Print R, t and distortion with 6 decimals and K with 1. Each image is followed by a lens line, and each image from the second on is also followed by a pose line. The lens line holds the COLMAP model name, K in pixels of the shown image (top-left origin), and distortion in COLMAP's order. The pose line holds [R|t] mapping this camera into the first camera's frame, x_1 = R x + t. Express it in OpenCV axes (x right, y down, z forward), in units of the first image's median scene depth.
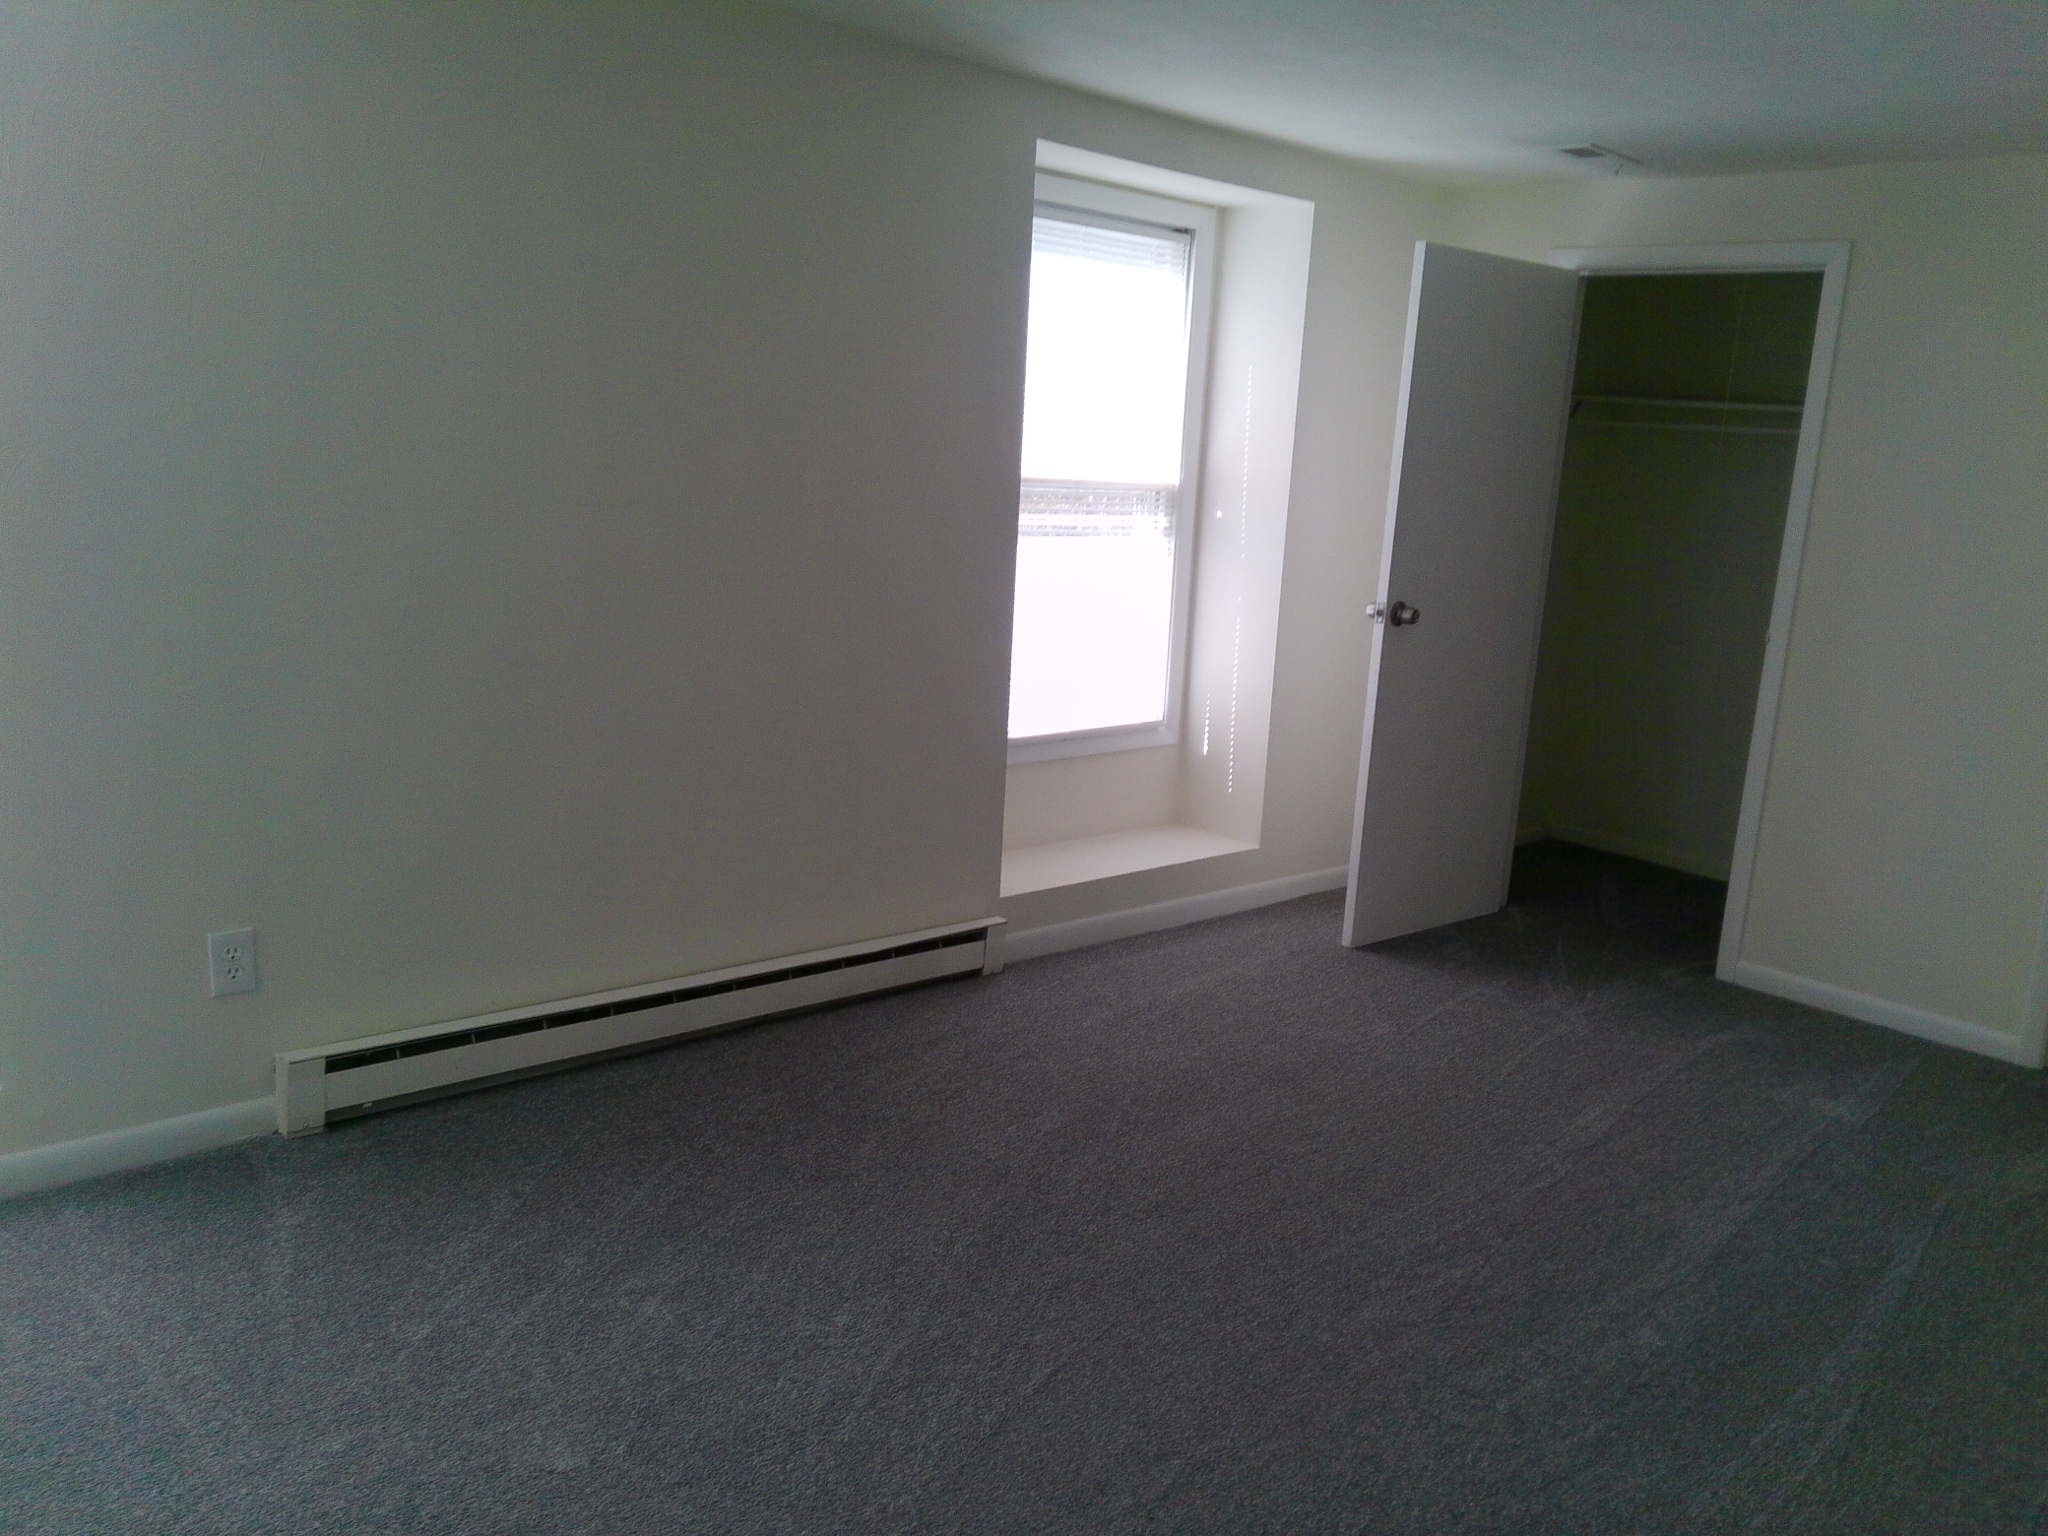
lens RADIAL K [[1661.2, 0, 1055.2], [0, 1661.2, 767.5], [0, 0, 1]] dist [0.102953, -0.160346]
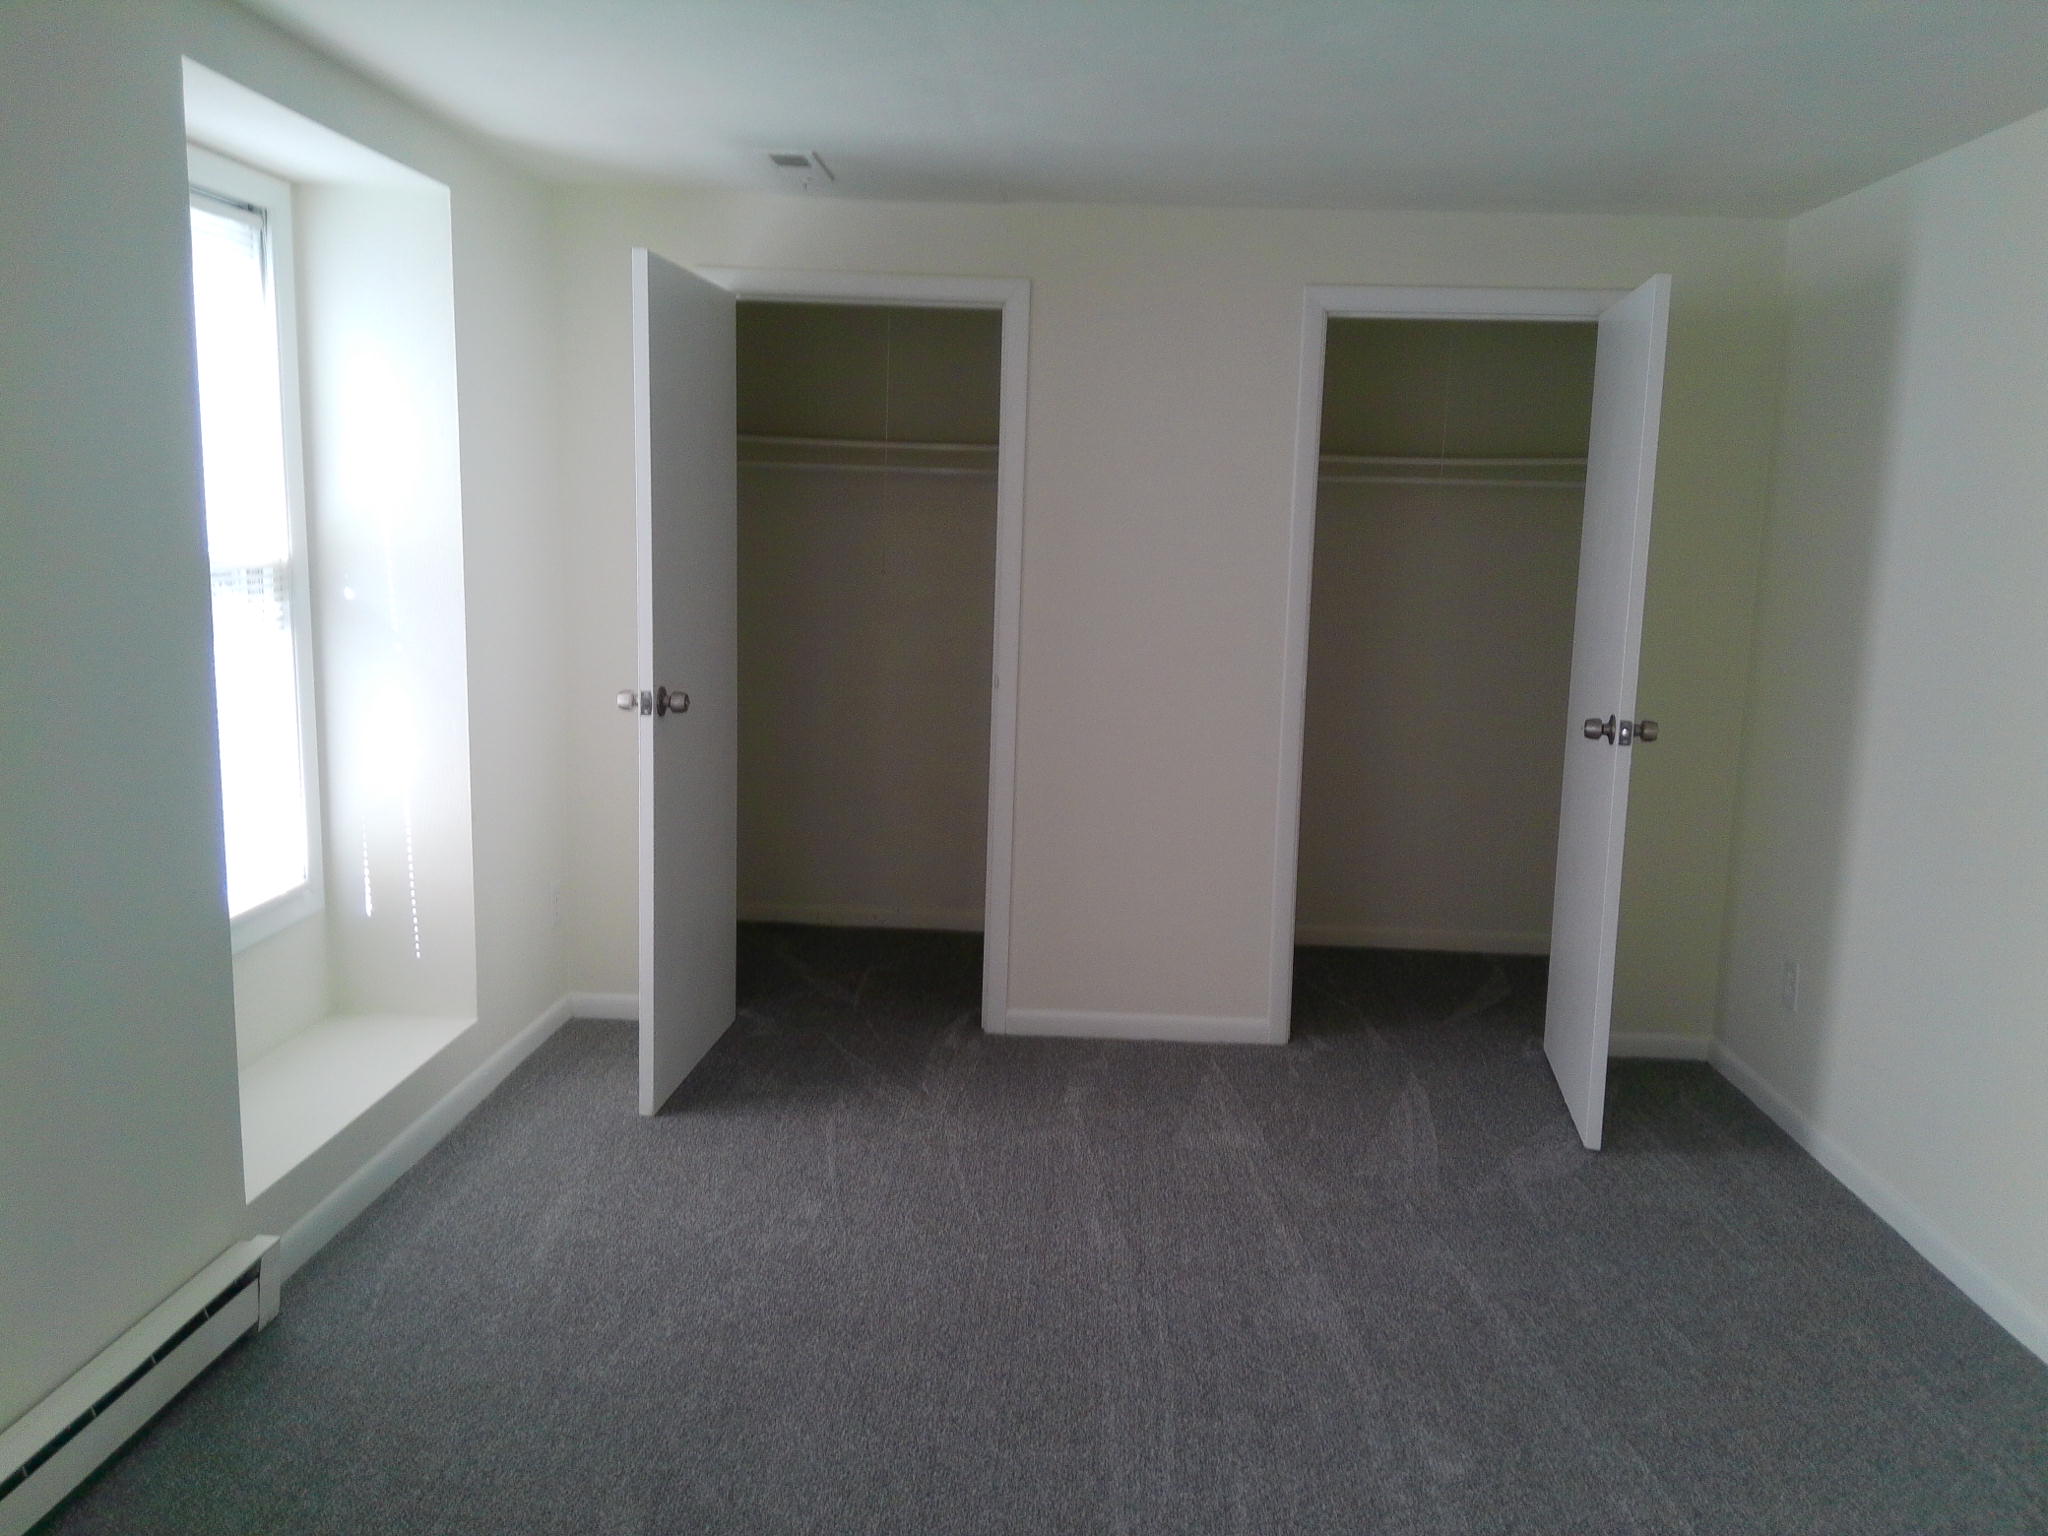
lens RADIAL K [[1661.2, 0, 1055.2], [0, 1661.2, 767.5], [0, 0, 1]] dist [0.102953, -0.160346]
pose [[0.715011, -0.150293, 0.682768, -0.214011], [0.158324, 0.986056, 0.051253, -0.069192], [-0.680950, 0.071452, 0.728835, 0.264315]]
